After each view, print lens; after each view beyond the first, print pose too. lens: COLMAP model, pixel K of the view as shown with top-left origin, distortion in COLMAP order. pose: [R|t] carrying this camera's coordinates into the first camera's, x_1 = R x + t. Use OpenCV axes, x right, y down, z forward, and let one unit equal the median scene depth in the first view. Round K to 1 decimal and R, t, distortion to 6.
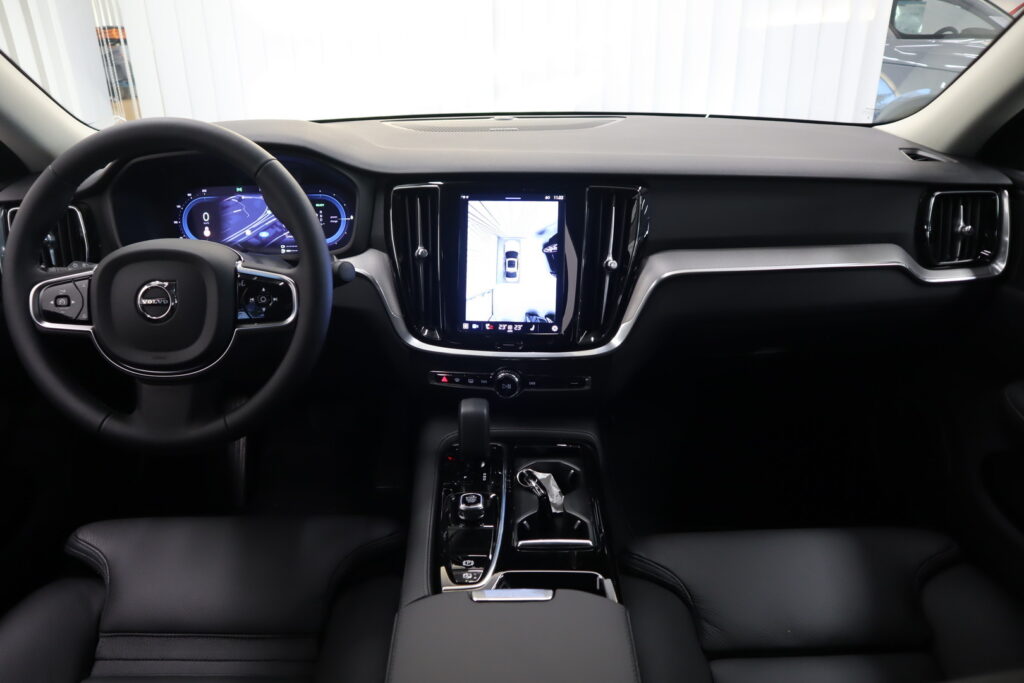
lens RADIAL K [[707.9, 0, 518.7], [0, 707.9, 350.9], [0, 0, 1]] dist [-0.085396, 0.035020]
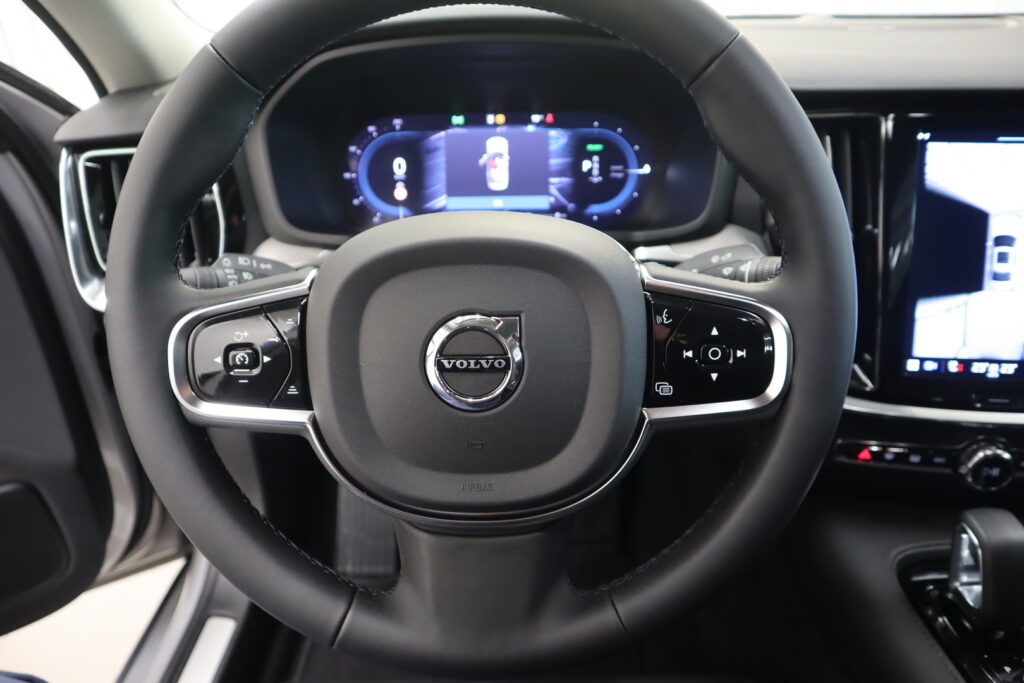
lens RADIAL K [[707.9, 0, 503.8], [0, 707.9, 335.7], [0, 0, 1]] dist [-0.085396, 0.035020]
pose [[0.999949, -0.004178, -0.009214, -0.400300], [0.004669, 0.998533, 0.053944, -0.090596], [0.008975, -0.053984, 0.998501, 0.443397]]
